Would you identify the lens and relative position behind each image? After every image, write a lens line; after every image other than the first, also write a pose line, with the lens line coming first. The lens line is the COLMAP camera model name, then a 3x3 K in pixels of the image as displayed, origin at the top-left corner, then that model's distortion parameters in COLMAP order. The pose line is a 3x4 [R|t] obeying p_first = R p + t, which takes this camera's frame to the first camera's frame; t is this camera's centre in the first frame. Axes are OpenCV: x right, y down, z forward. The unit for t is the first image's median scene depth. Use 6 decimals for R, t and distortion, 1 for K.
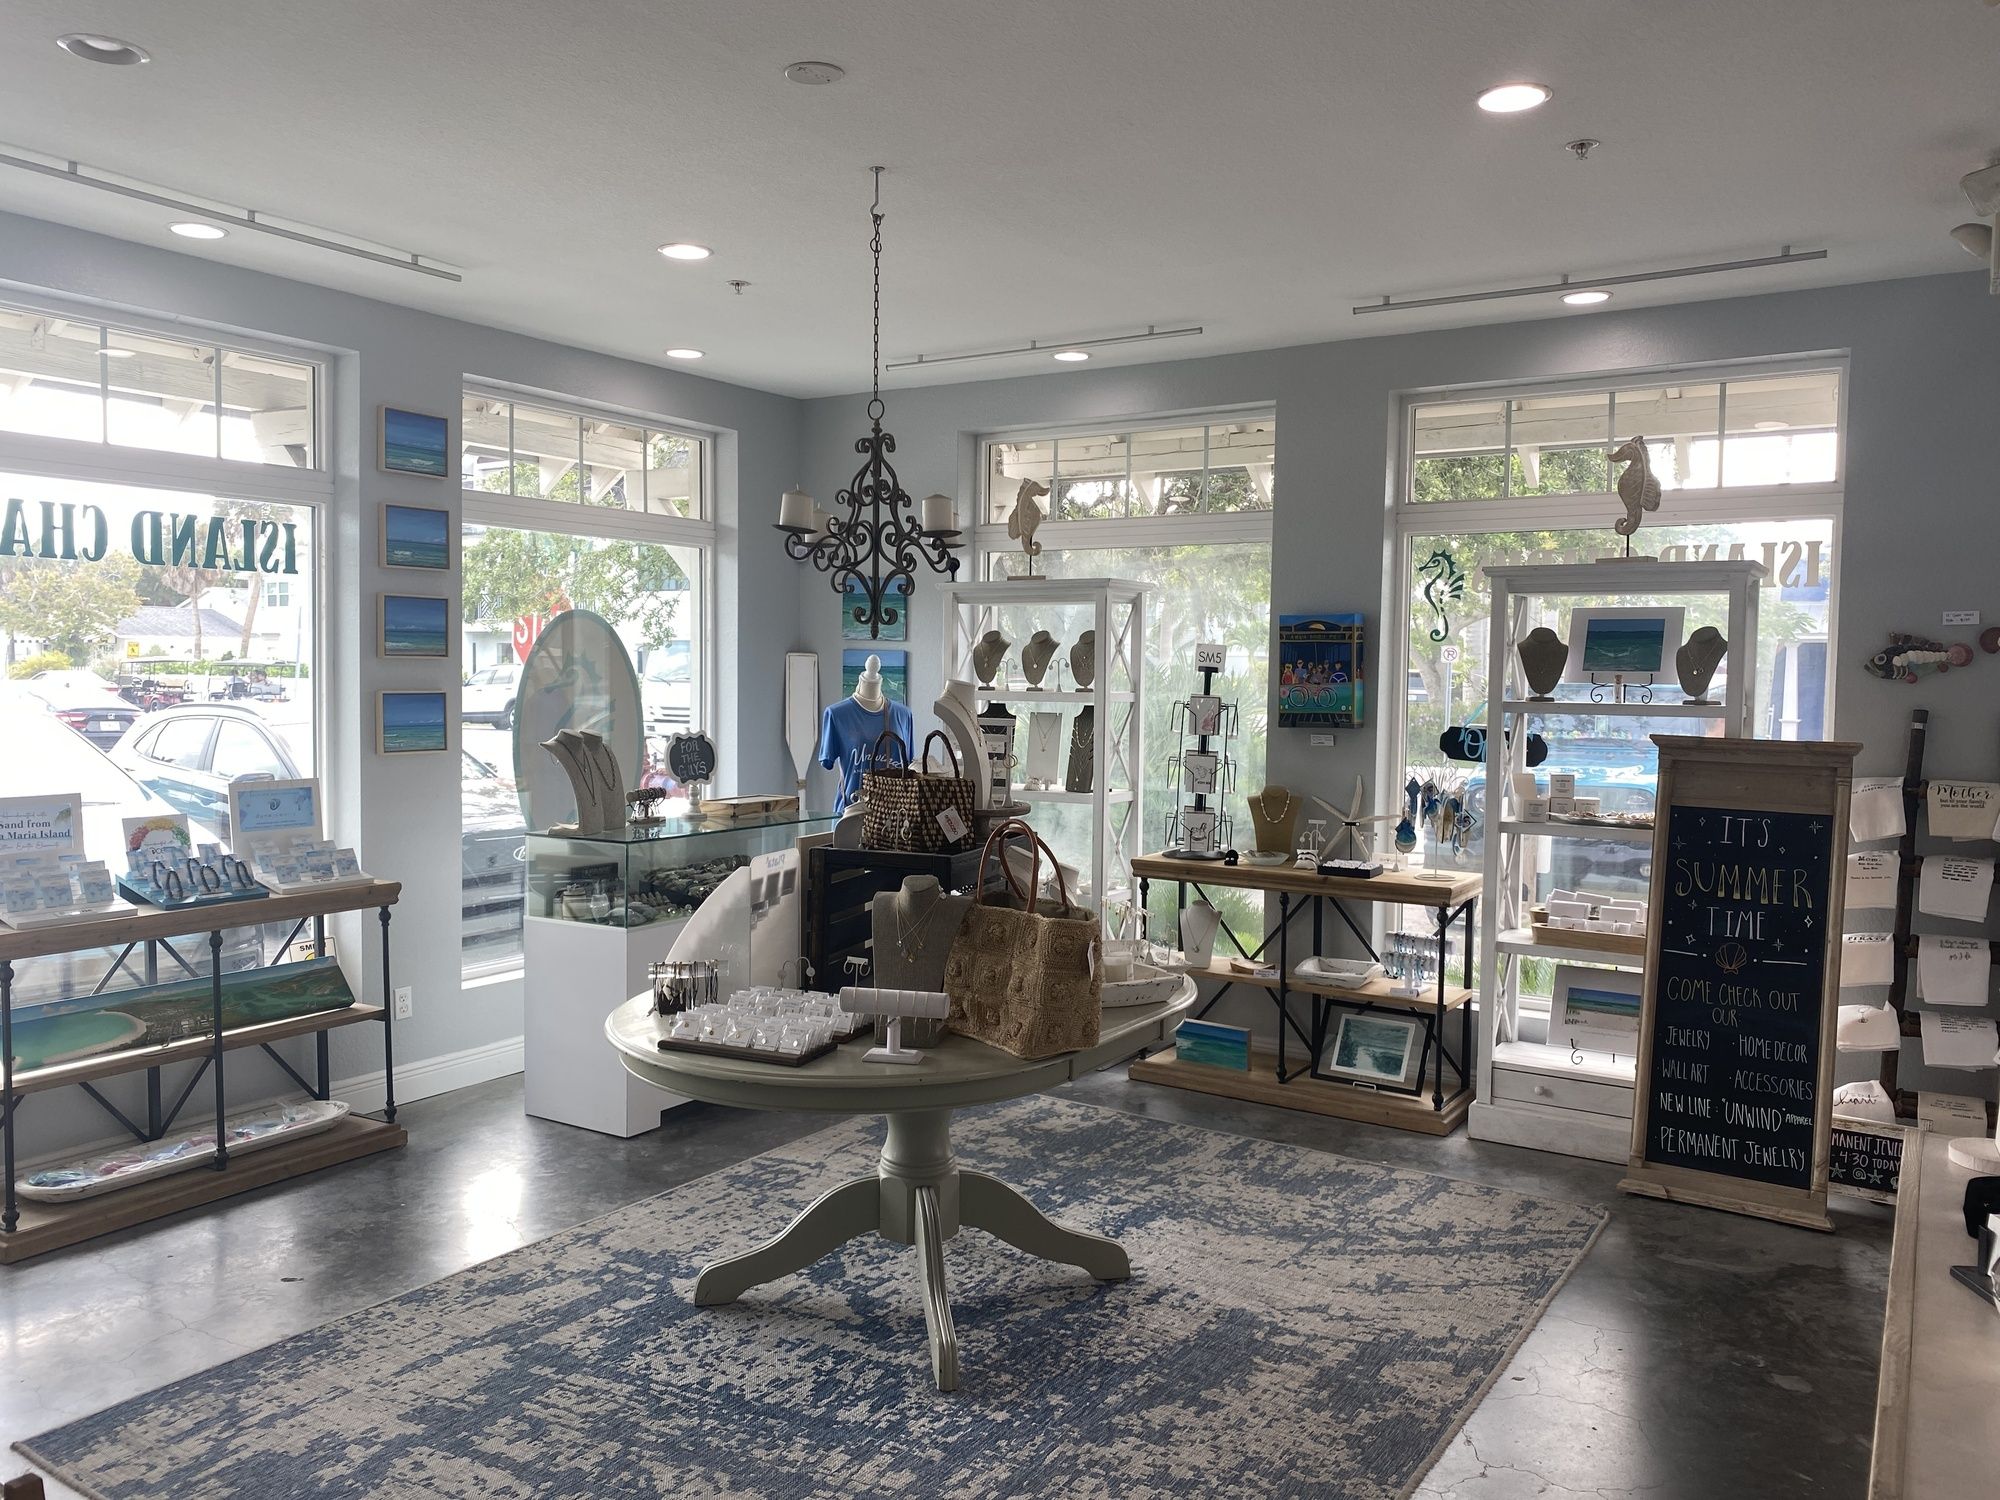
lens RADIAL K [[1534.3, 0, 1000.0], [0, 1534.3, 750.0], [0, 0, 1]] dist [0.100121, -0.147466]
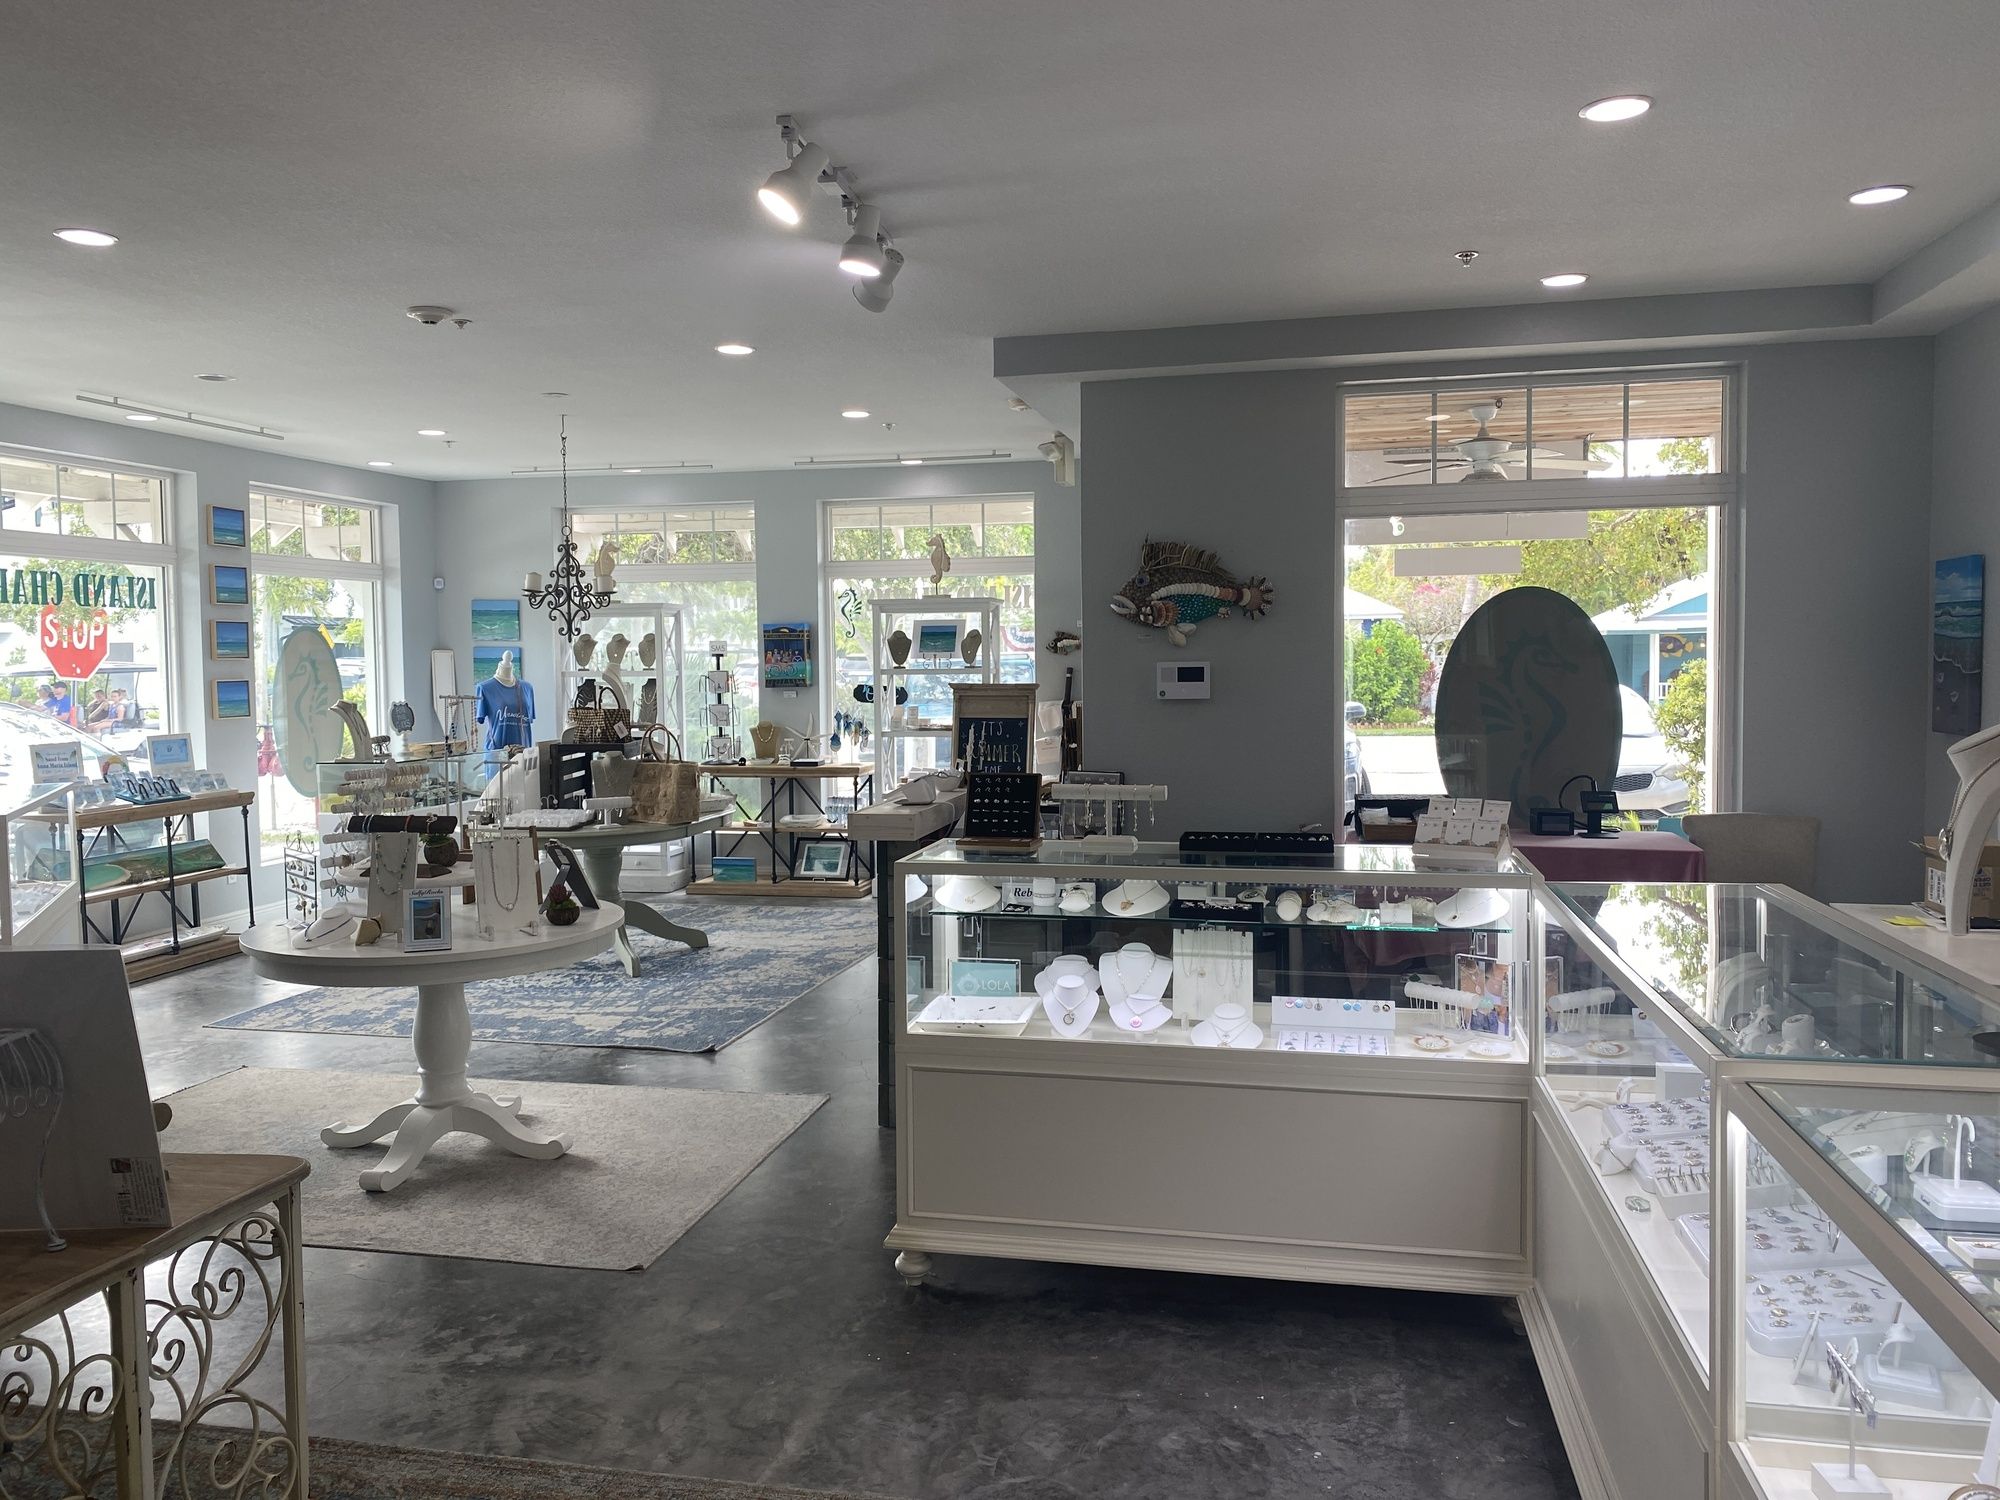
lens RADIAL K [[1490.4, 0, 1000.0], [0, 1490.4, 750.0], [0, 0, 1]] dist [0.021343, -0.064453]
pose [[0.939508, -0.043002, 0.339818, -0.161655], [0.039375, 0.999070, 0.017565, 0.040633], [-0.340257, -0.003122, 0.940327, -0.753757]]
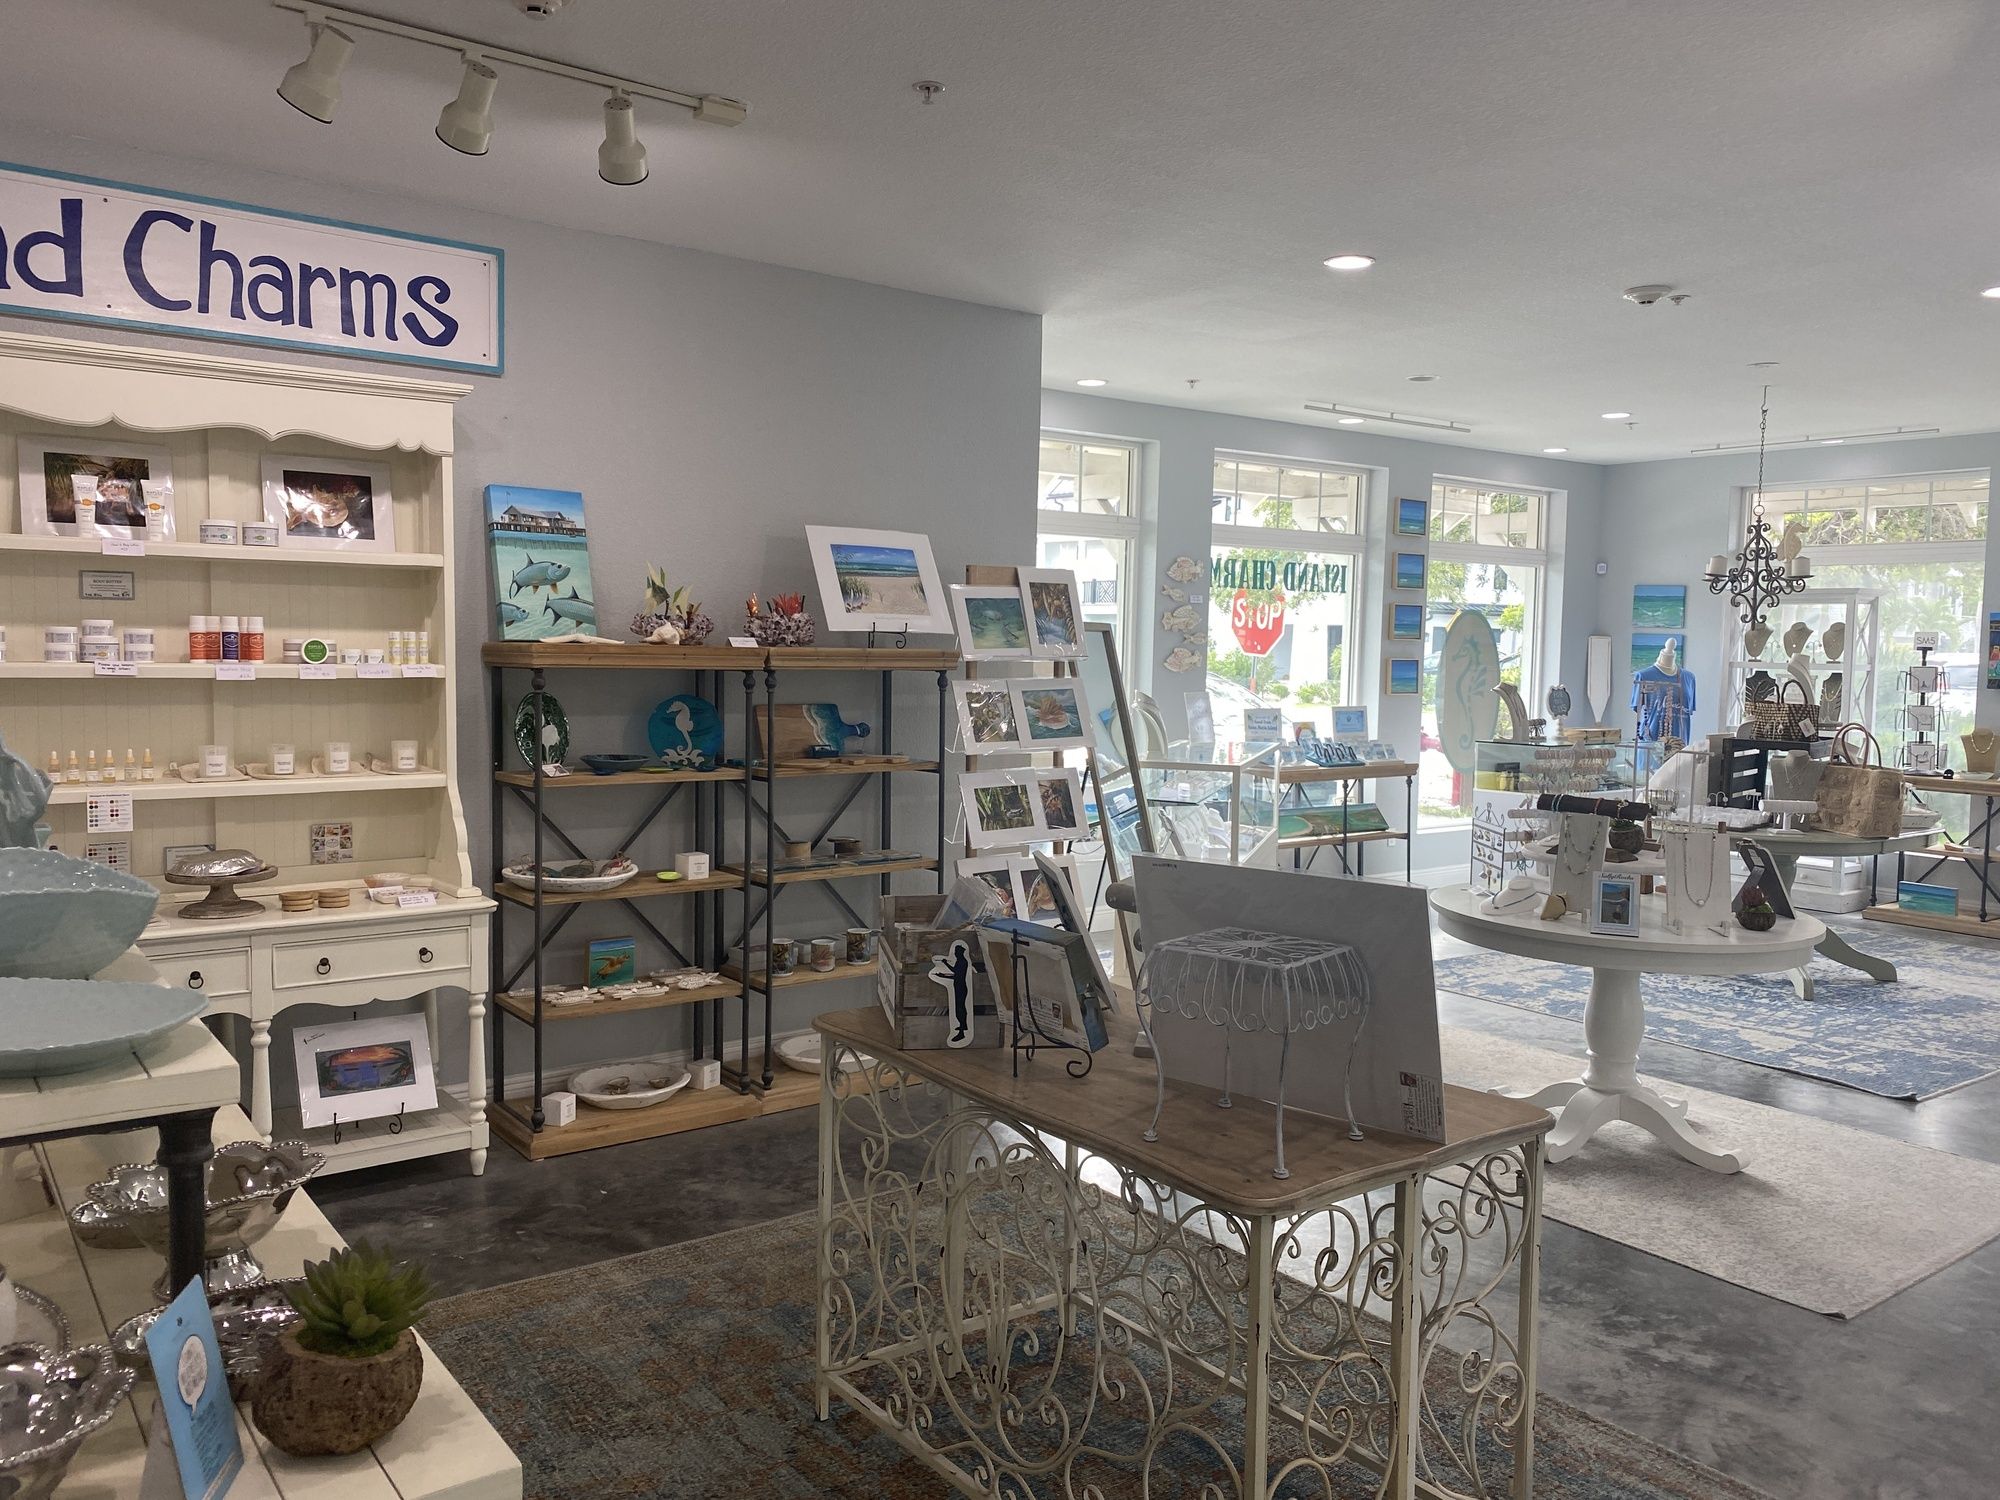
lens RADIAL K [[1499.8, 0, 972.9], [0, 1499.8, 742.8], [0, 0, 1]] dist [0.003217, -0.003827]
pose [[0.927725, 0.030517, -0.372015, -0.202708], [-0.026294, 0.999519, 0.016421, 0.042956], [0.372337, -0.005452, 0.928082, -0.769277]]
